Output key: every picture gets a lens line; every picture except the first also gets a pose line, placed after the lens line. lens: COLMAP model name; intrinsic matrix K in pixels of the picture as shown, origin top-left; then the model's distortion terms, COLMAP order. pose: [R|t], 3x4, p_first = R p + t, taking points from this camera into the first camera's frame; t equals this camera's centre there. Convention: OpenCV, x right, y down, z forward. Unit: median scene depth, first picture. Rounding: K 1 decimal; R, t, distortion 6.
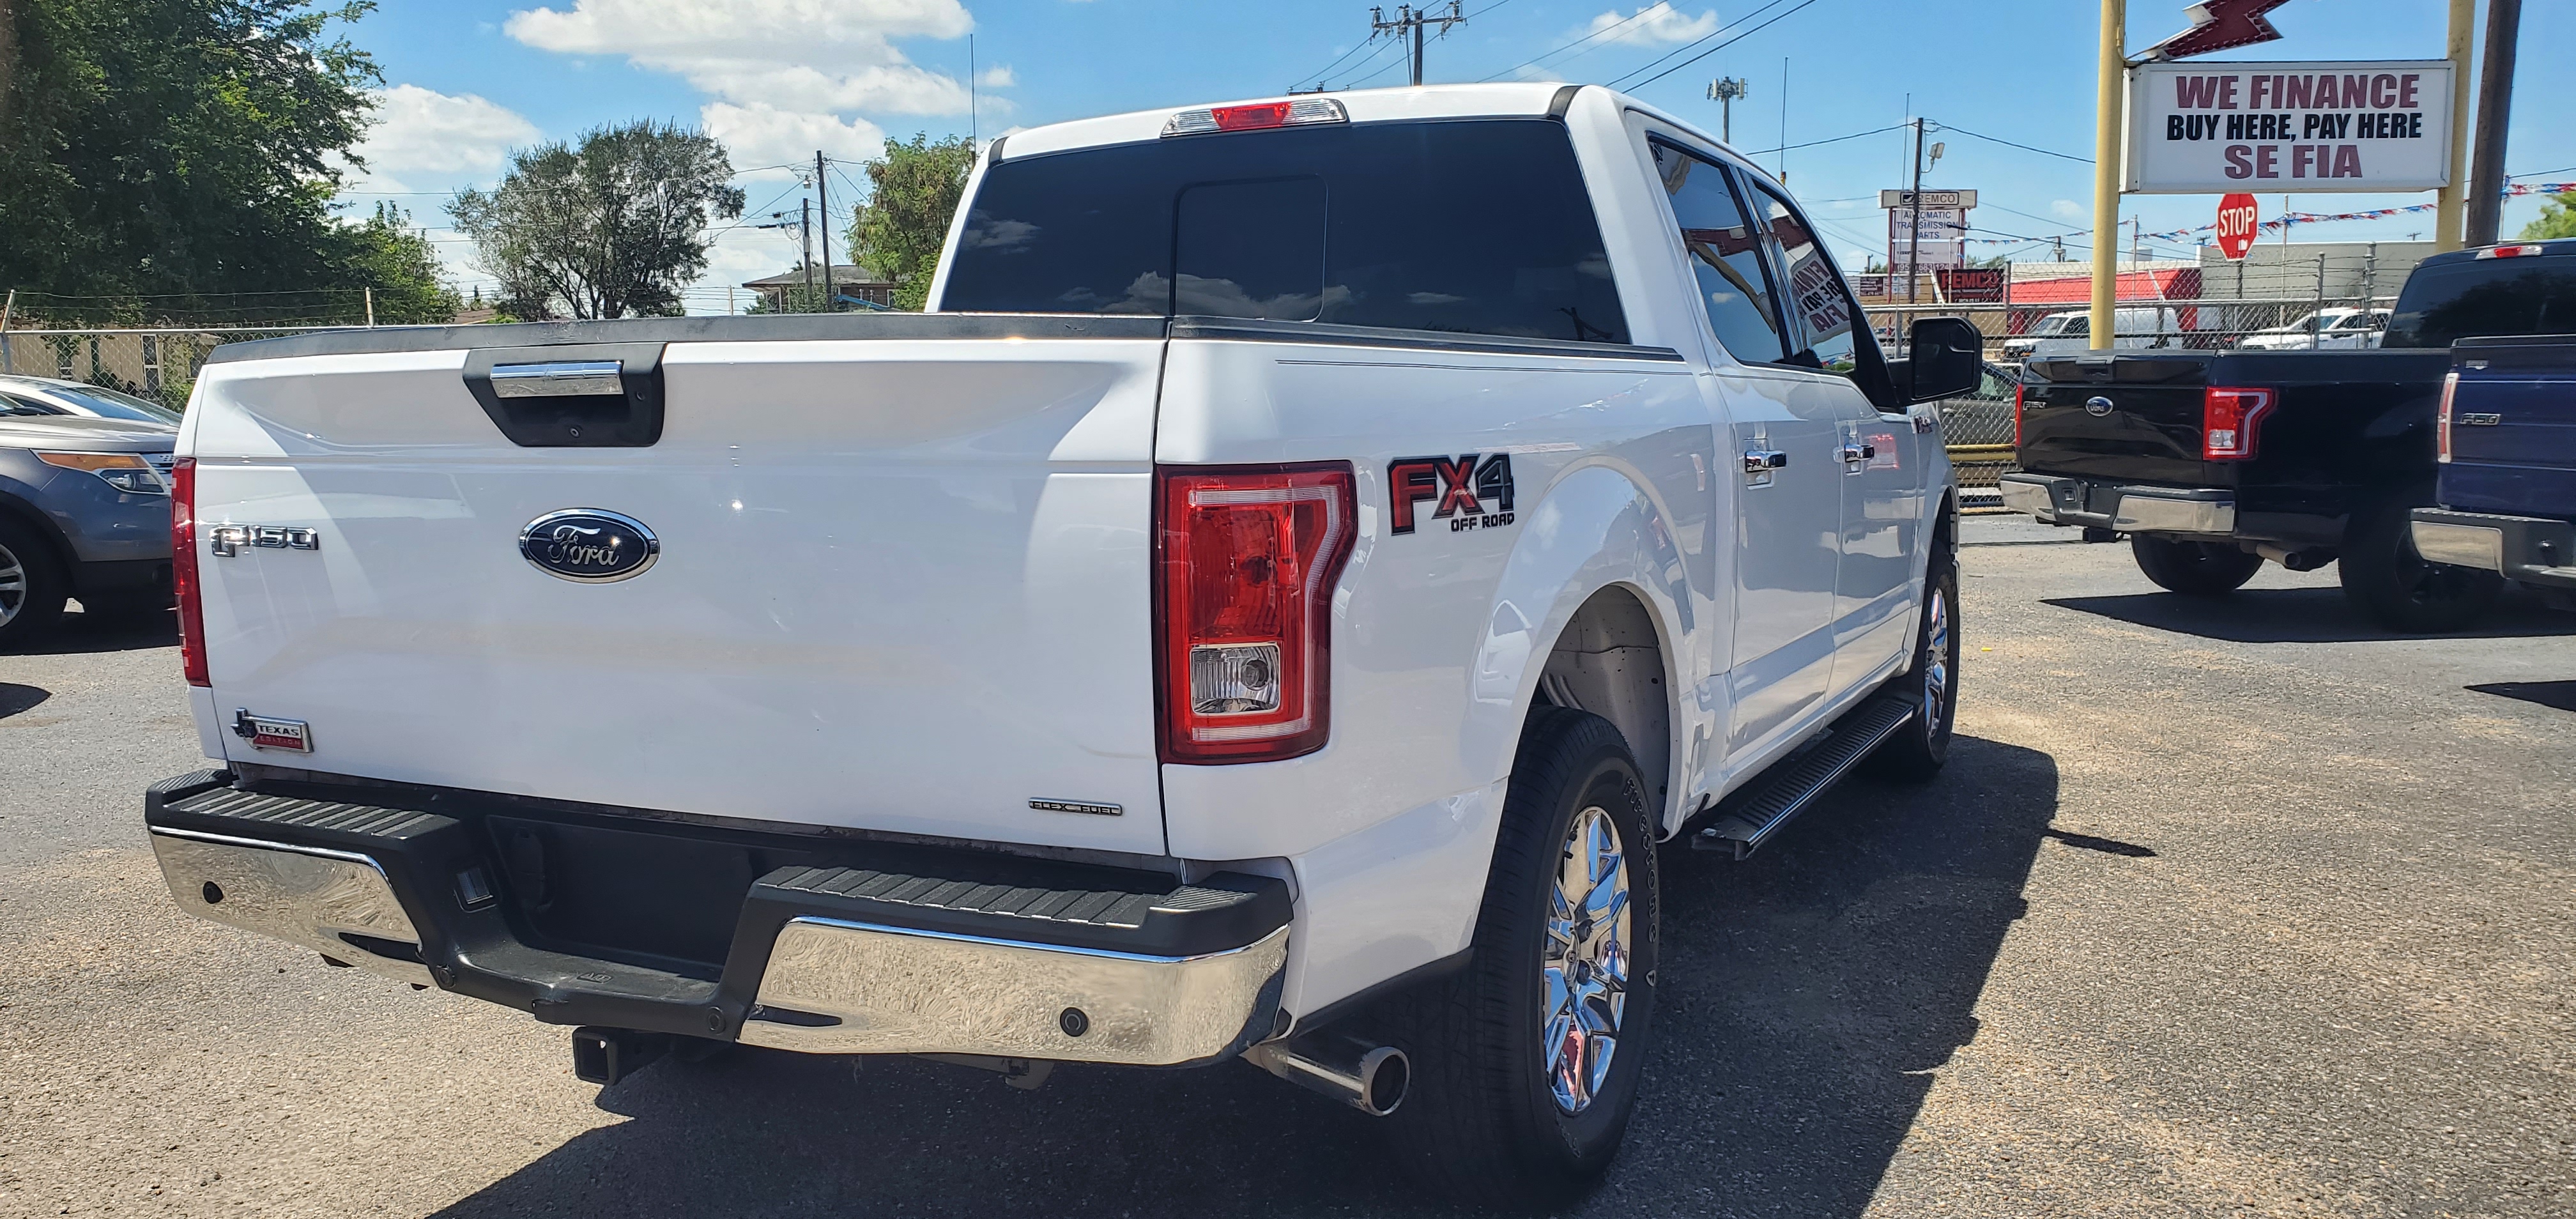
lens RADIAL K [[1869.1, 0, 1288.0], [0, 1869.1, 609.5], [0, 0, 1]] dist [0.050994, 0.002350]
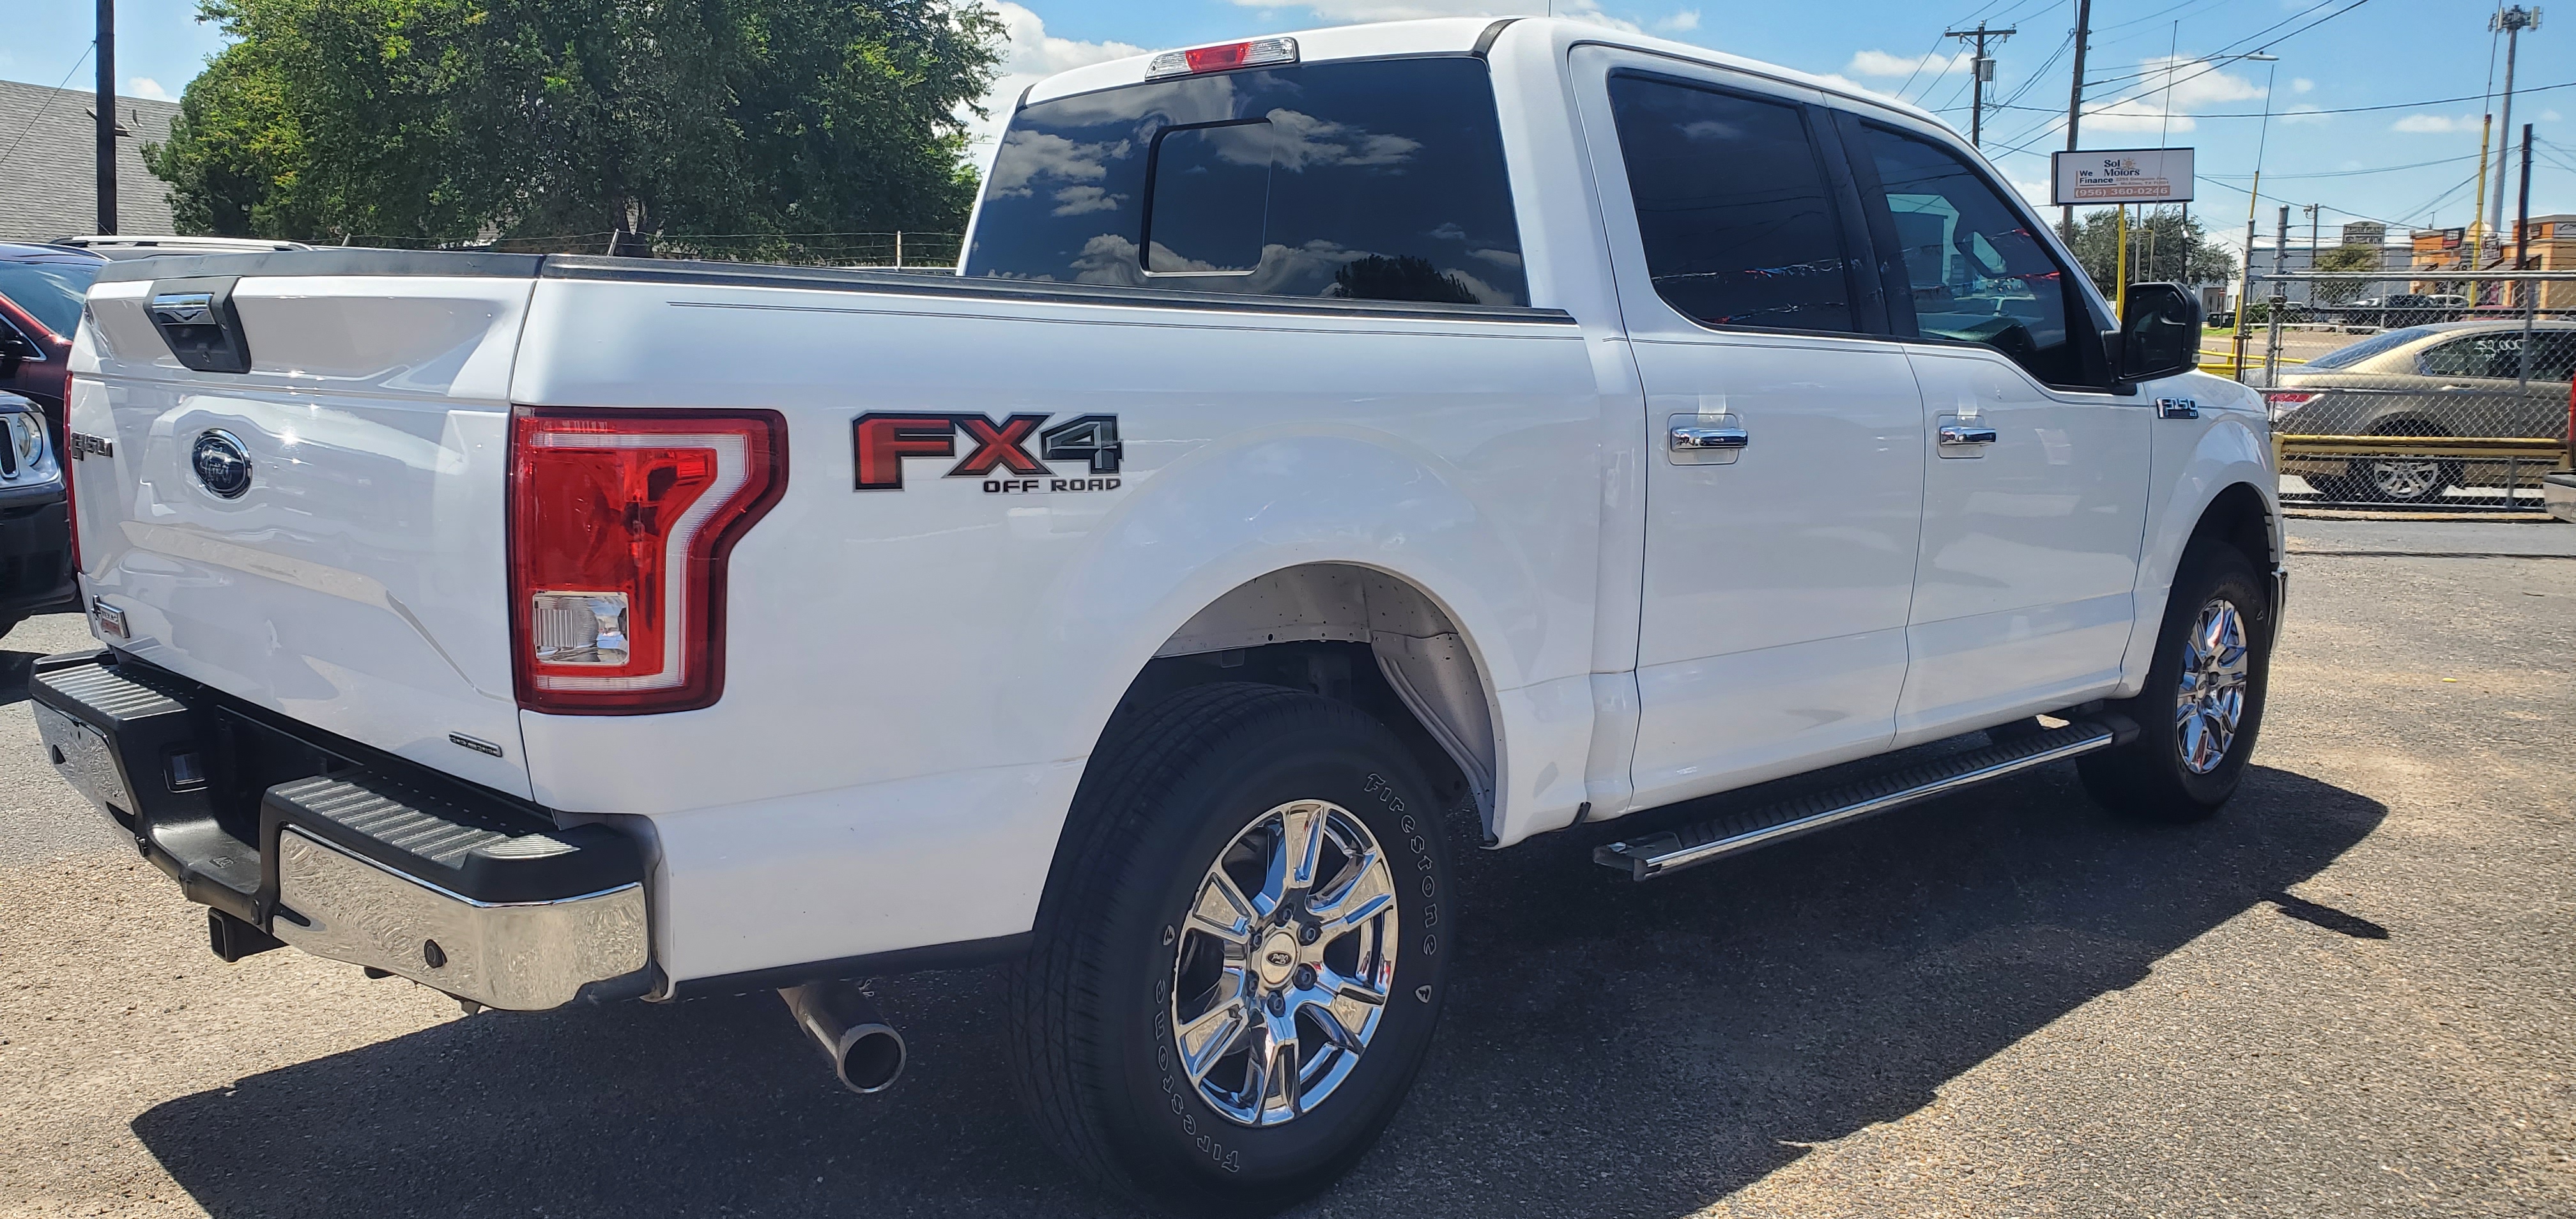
lens RADIAL K [[1908.8, 0, 1349.0], [0, 1908.8, 586.0], [0, 0, 1]] dist [0.133225, -0.253817]
pose [[0.957486, 0.064974, -0.281067, 0.363520], [-0.062410, 0.997887, 0.018074, -0.015822], [0.281648, 0.000236, 0.959518, 0.079204]]
